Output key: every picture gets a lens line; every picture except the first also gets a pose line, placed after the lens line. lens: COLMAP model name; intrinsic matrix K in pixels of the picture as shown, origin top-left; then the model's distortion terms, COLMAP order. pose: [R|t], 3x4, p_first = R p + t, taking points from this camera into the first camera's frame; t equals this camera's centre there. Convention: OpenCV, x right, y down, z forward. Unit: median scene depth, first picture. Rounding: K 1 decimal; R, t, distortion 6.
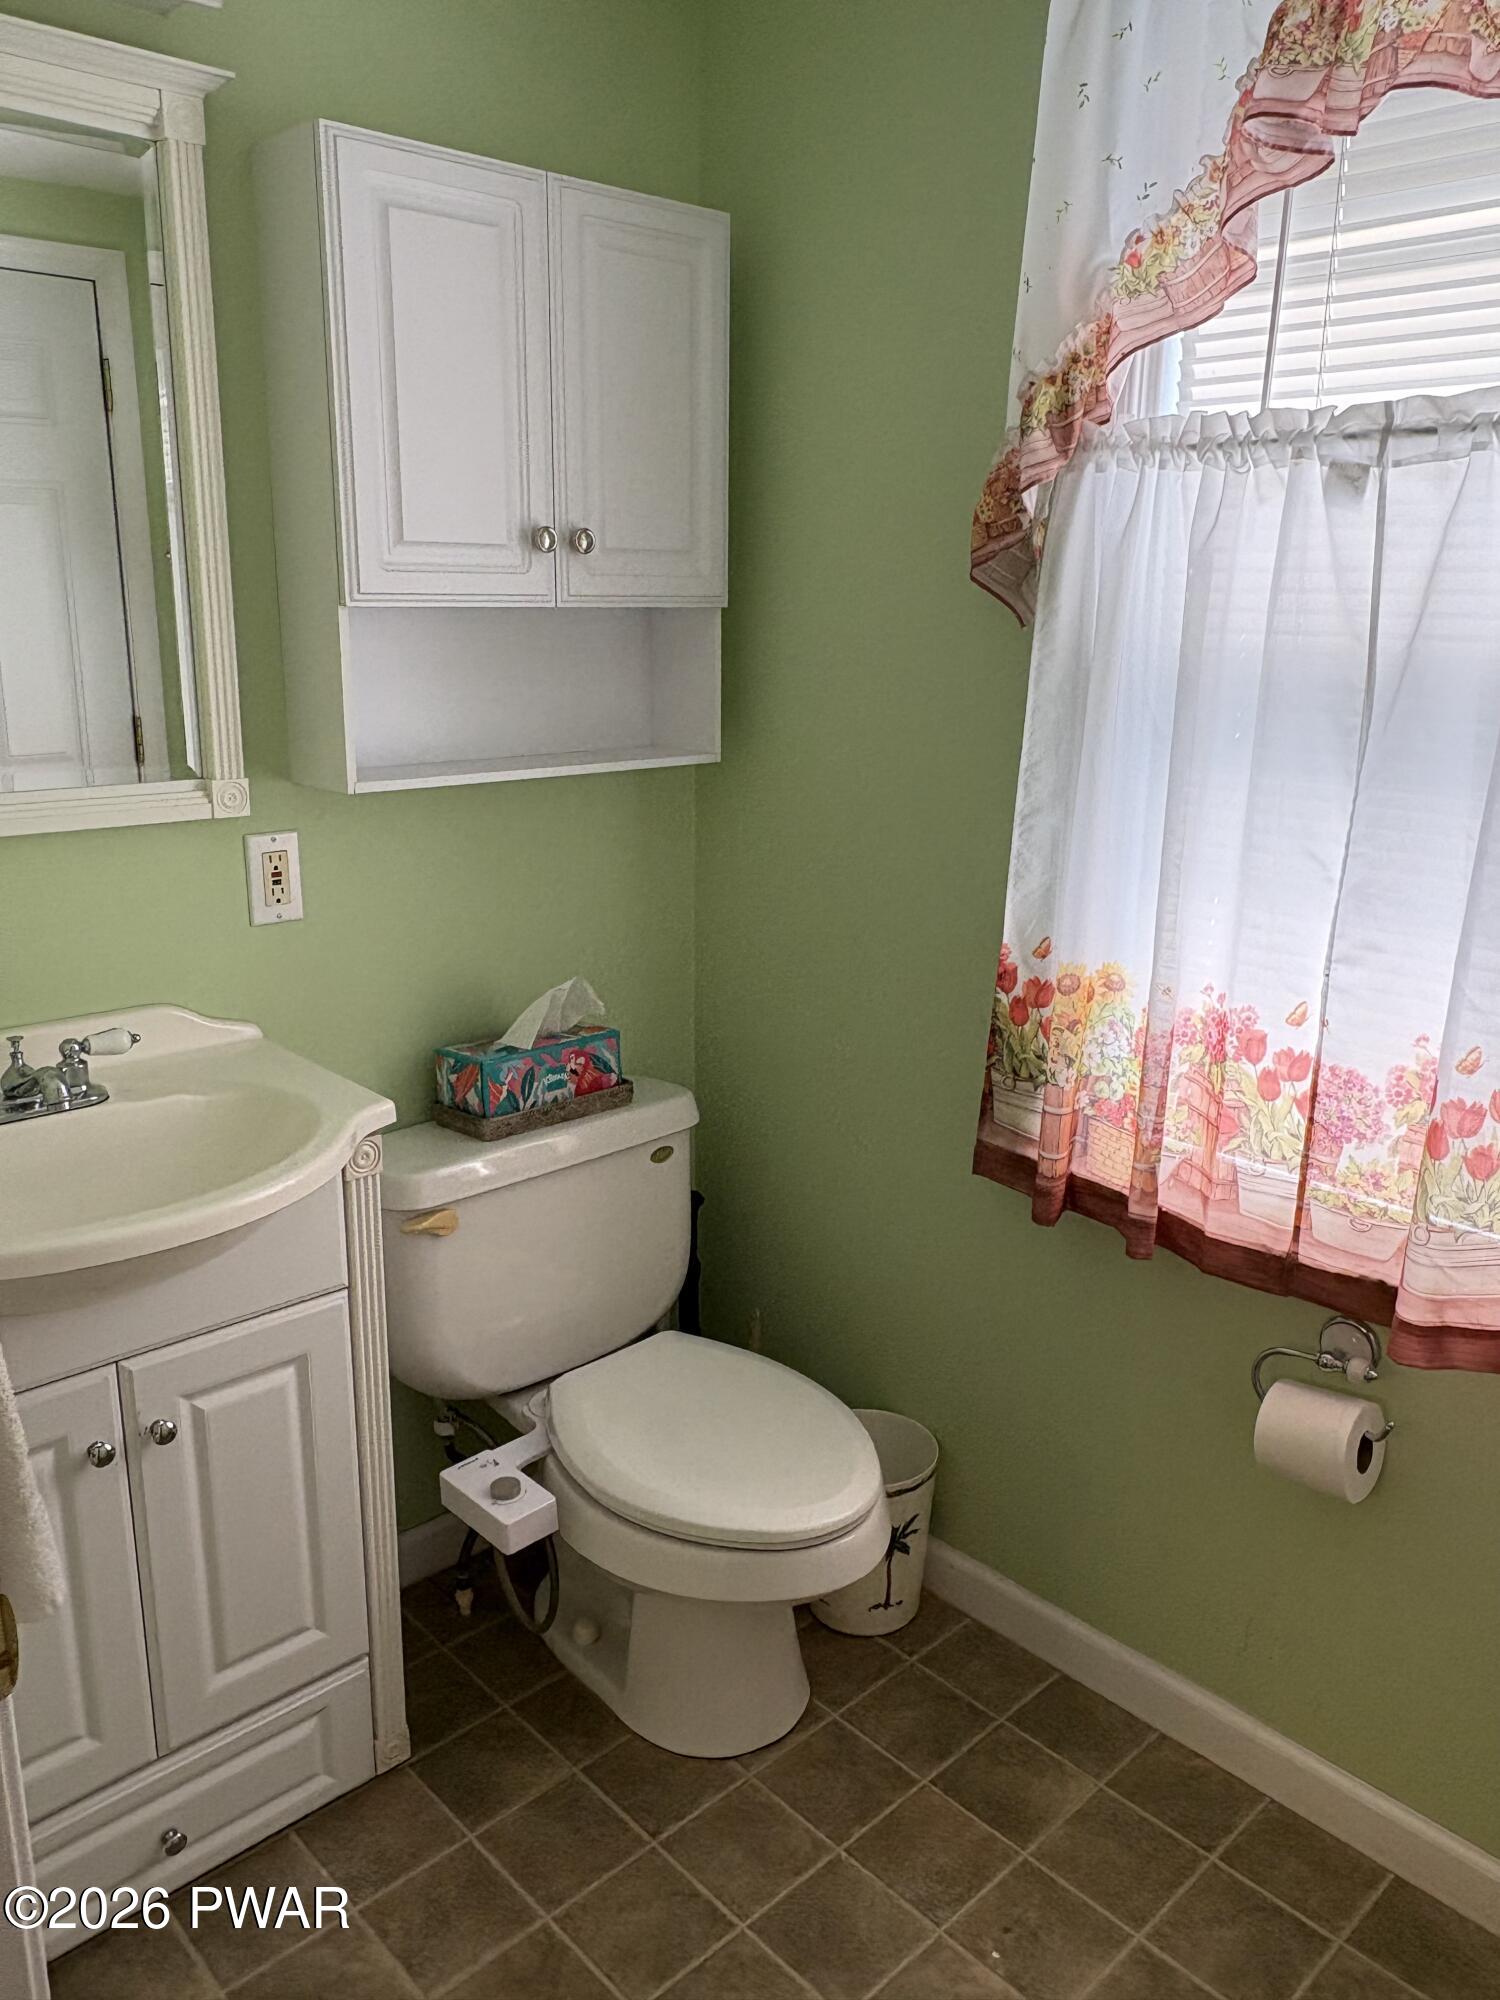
lens RADIAL K [[1499.4, 0, 750.0], [0, 1499.4, 1000.0], [0, 0, 1]] dist [-0.002443, -0.000428]
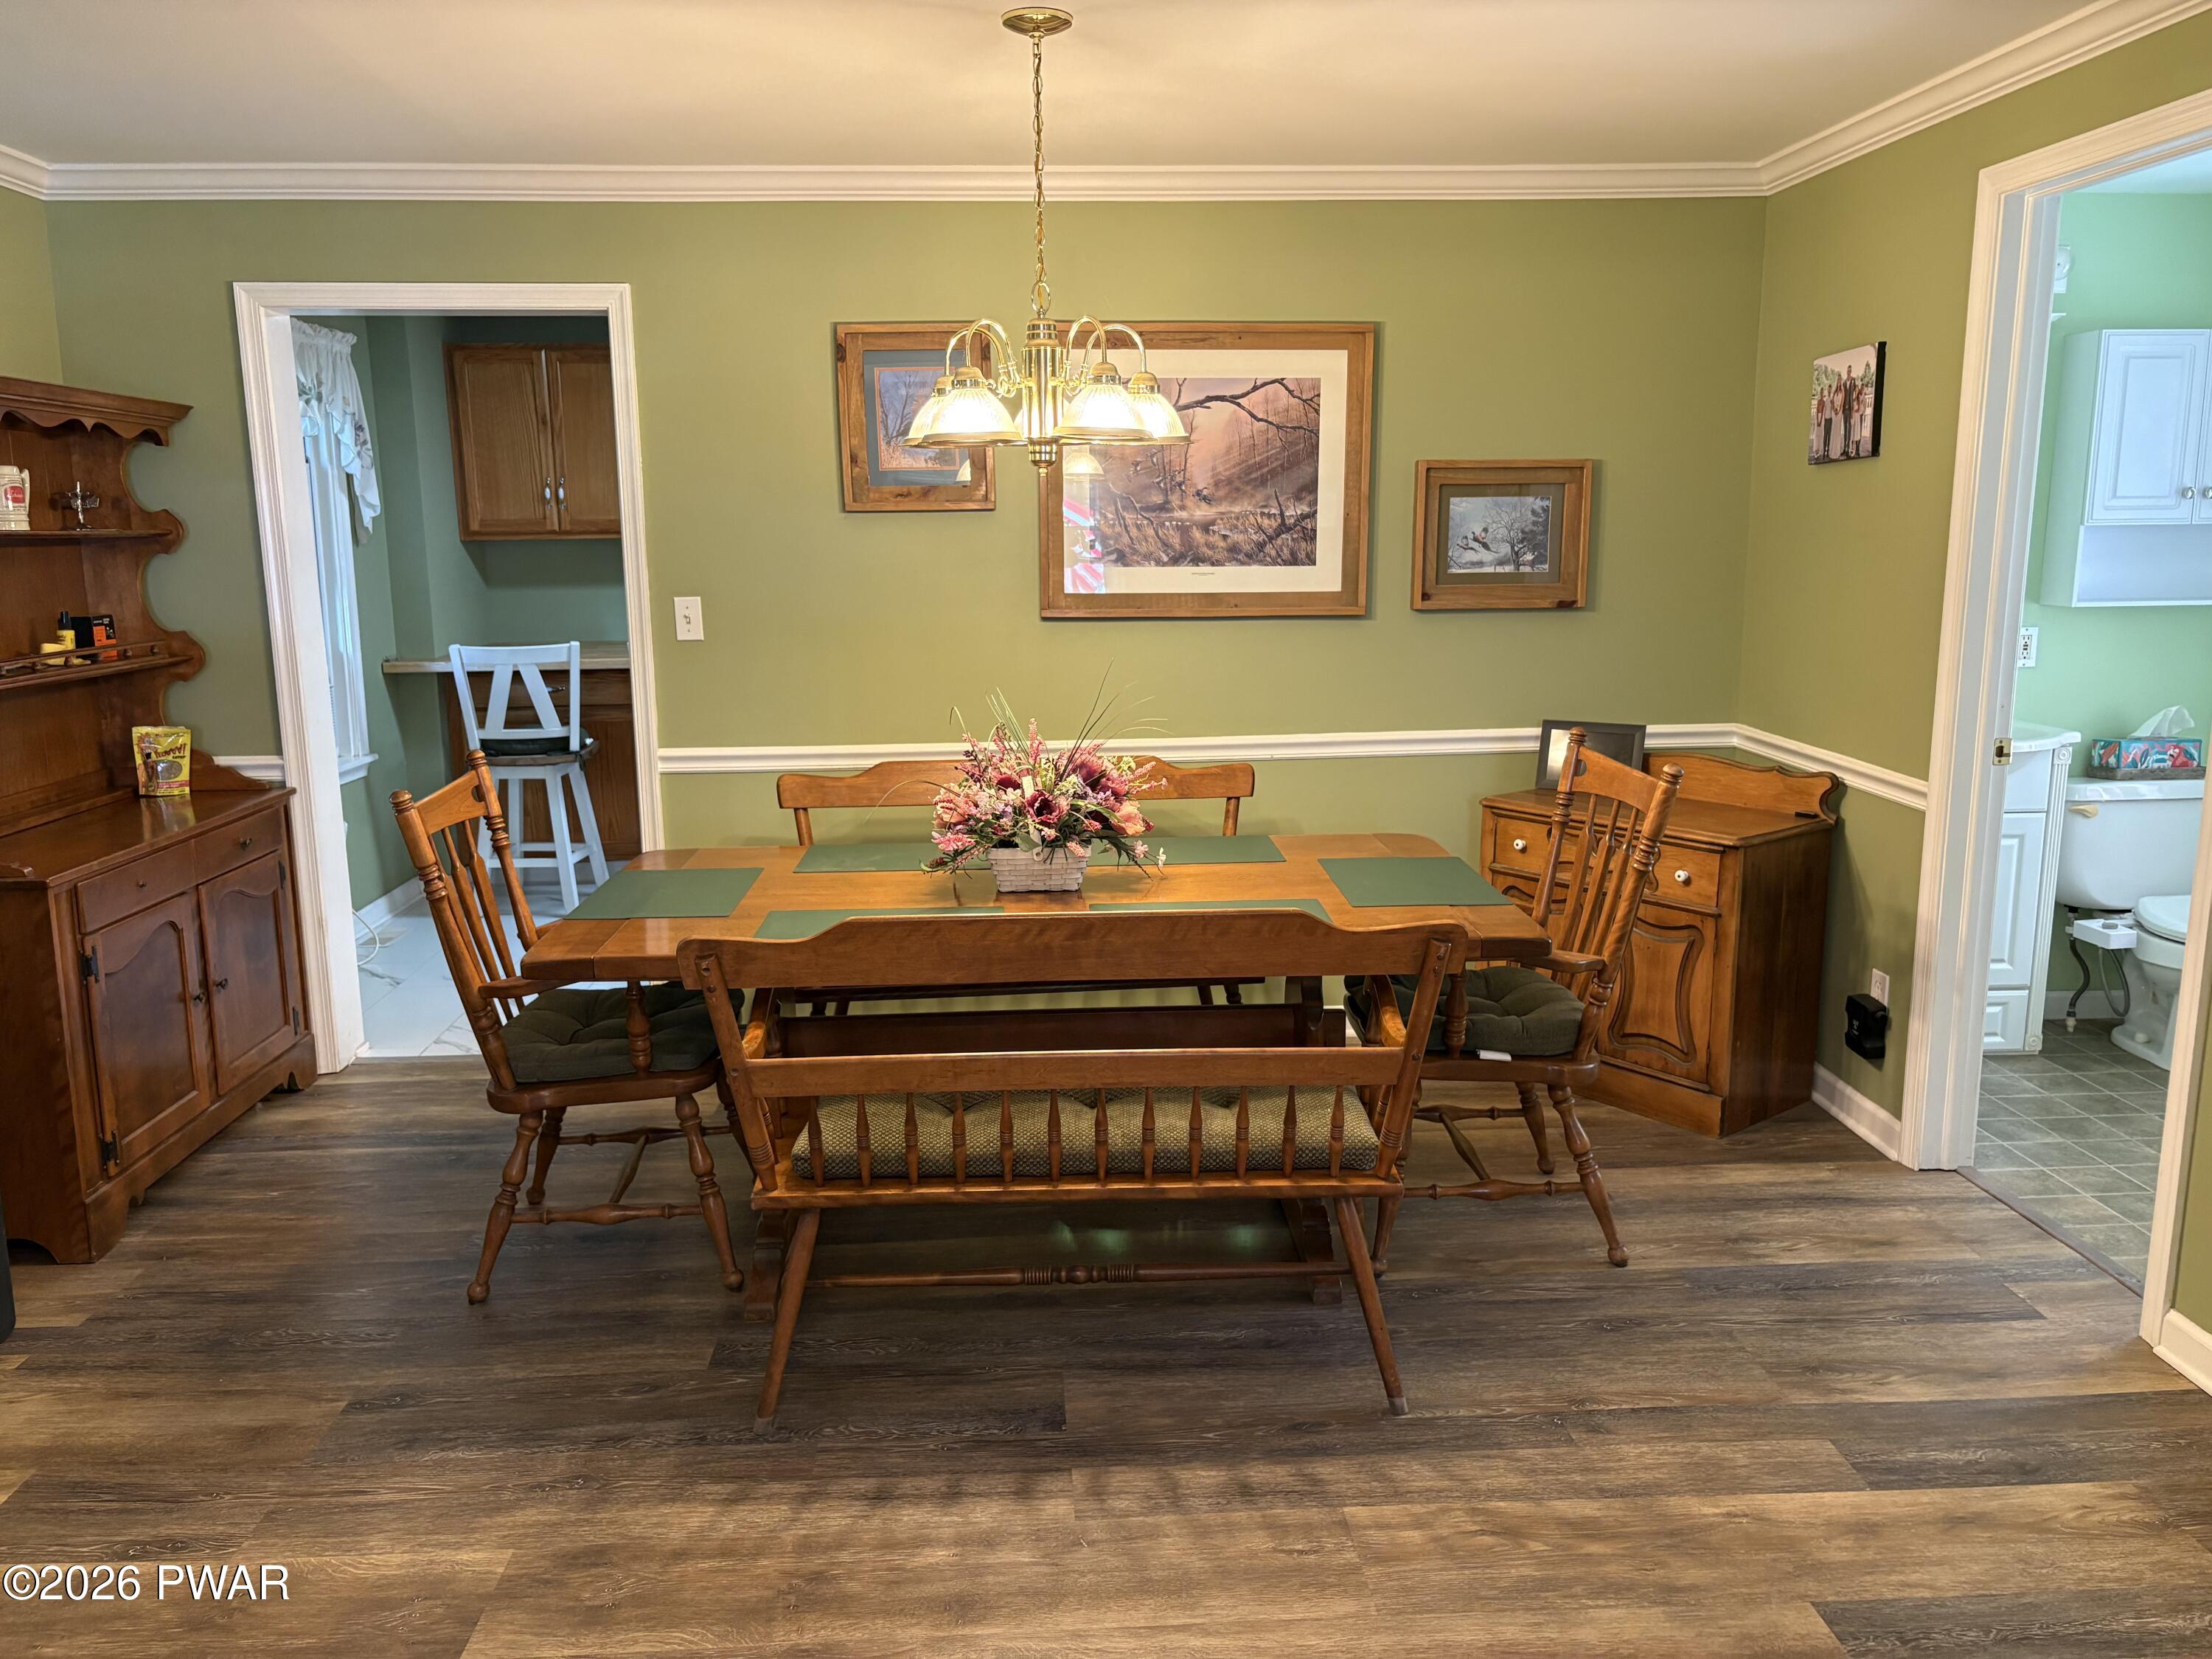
lens RADIAL K [[1687.7, 0, 1106.0], [0, 1687.7, 829.5], [0, 0, 1]] dist [0.033029, -0.031754]
pose [[0.769687, 0.095173, -0.631288, 0.240043], [-0.153424, 0.987422, -0.038195, 0.472876], [0.619712, 0.126253, 0.774607, -1.692438]]
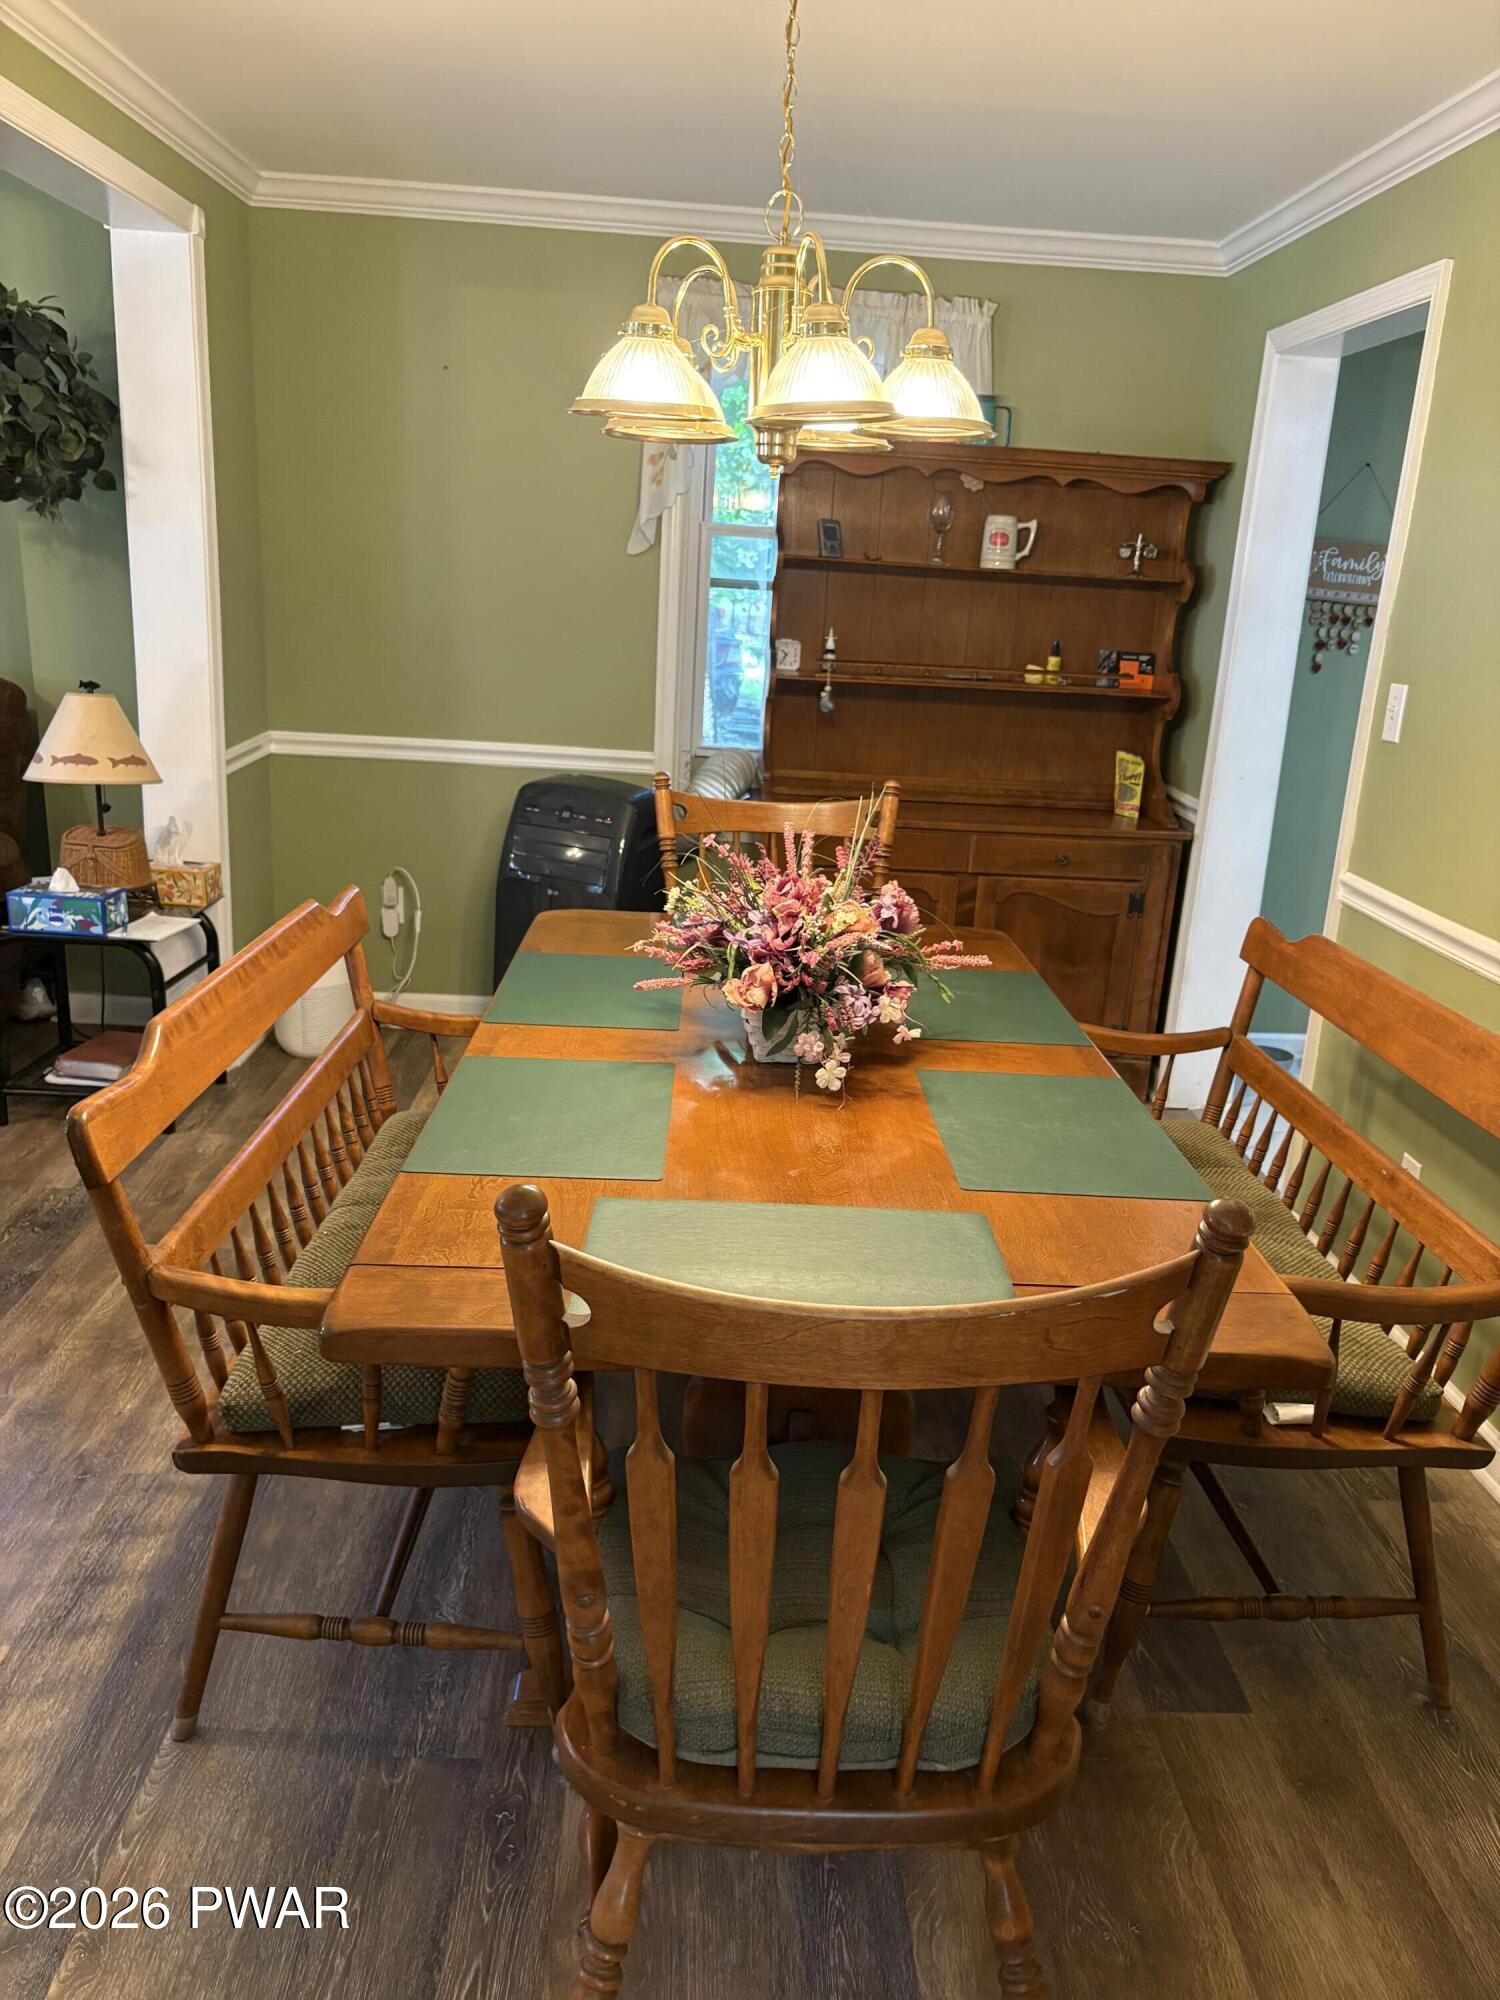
lens RADIAL K [[1525.9, 0, 757.2], [0, 1525.9, 995.7], [0, 0, 1]] dist [0.033029, -0.031754]
pose [[-0.661754, 0.156177, -0.733274, -0.205631], [-0.260912, 0.868949, 0.420538, -0.377121], [0.702856, 0.469613, -0.534282, 1.420712]]
